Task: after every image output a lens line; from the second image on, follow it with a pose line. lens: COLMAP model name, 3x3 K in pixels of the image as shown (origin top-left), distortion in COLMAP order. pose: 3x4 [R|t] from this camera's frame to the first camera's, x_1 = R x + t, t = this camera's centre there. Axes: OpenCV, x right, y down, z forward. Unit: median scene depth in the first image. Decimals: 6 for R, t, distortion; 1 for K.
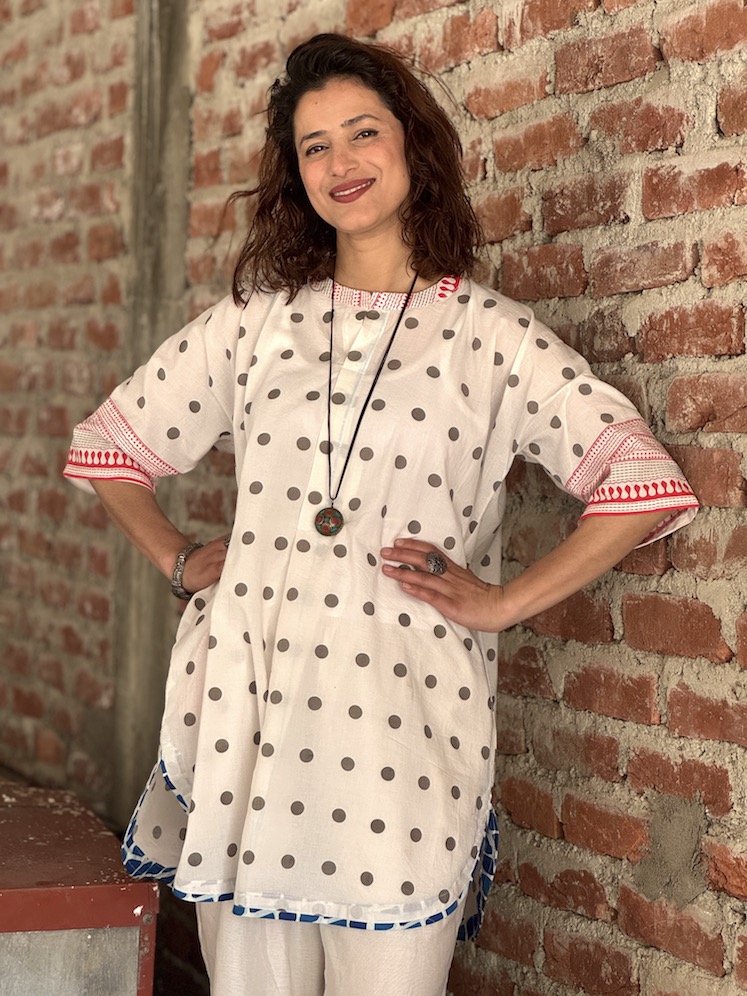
lens RADIAL K [[2198.9, 0, 373.5], [0, 2198.9, 498.0], [0, 0, 1]] dist [0.240280, -0.117387]
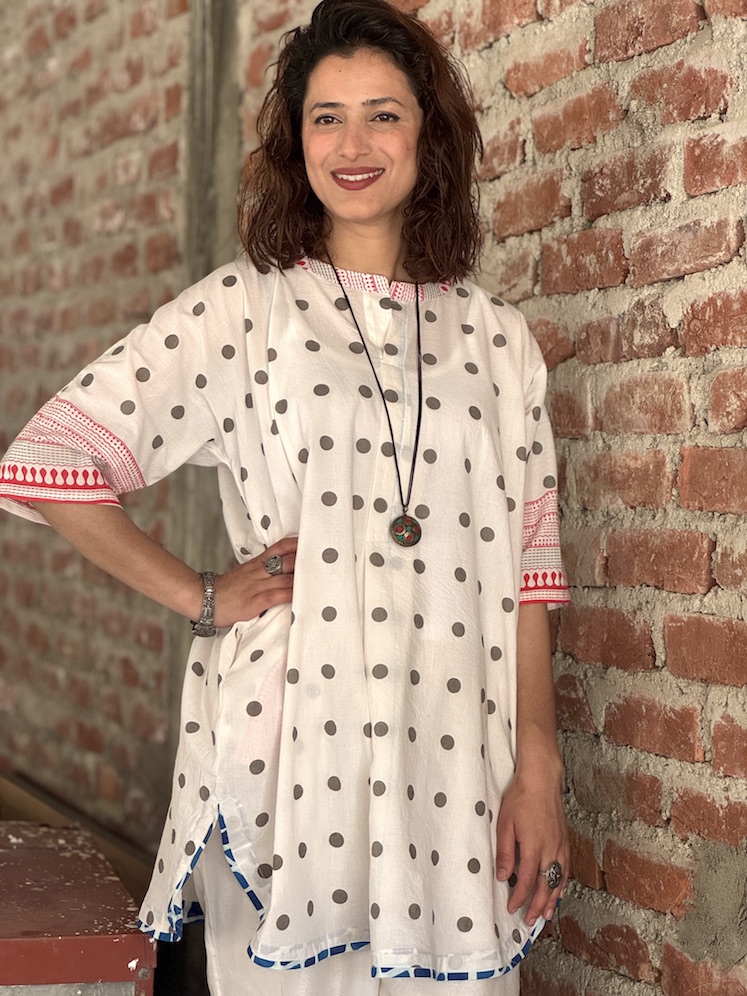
lens RADIAL K [[2198.9, 0, 373.5], [0, 2198.9, 498.0], [0, 0, 1]] dist [0.240280, -0.117387]
pose [[0.997545, -0.002261, -0.069988, 0.055176], [0.000935, 0.999819, -0.018977, 0.012209], [0.070018, 0.018865, 0.997367, 0.093112]]
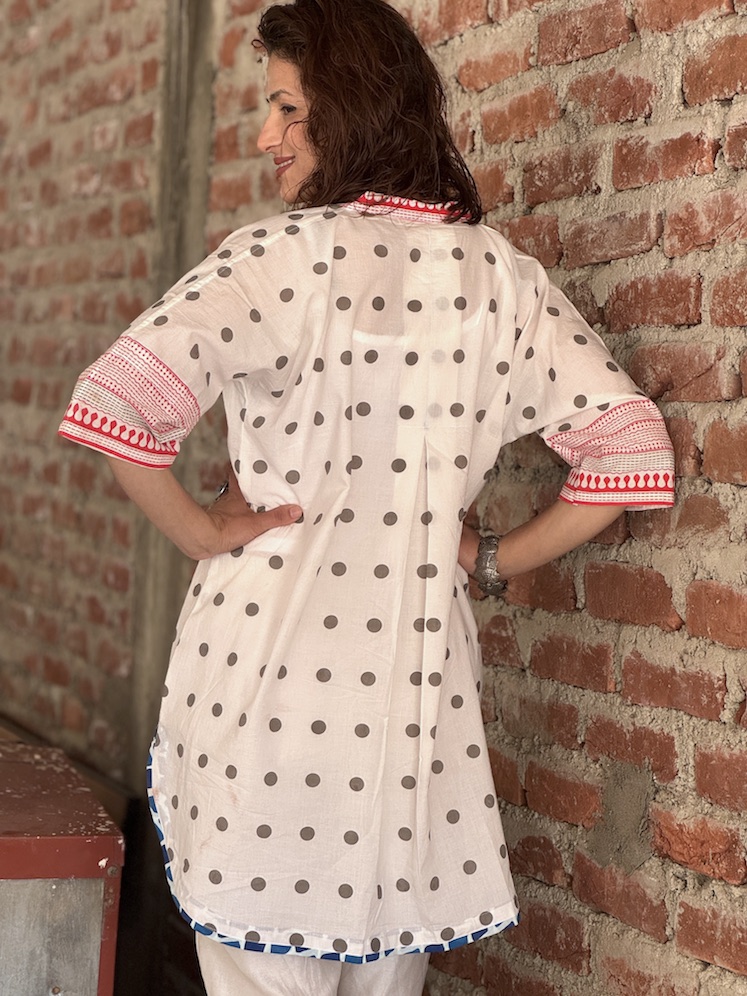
lens RADIAL K [[2198.9, 0, 373.5], [0, 2198.9, 498.0], [0, 0, 1]] dist [0.240280, -0.117387]
pose [[0.998487, 0.024359, -0.049304, 0.062243], [-0.024382, 0.999703, 0.000138, 0.015382], [0.049293, 0.001065, 0.998784, -0.008082]]
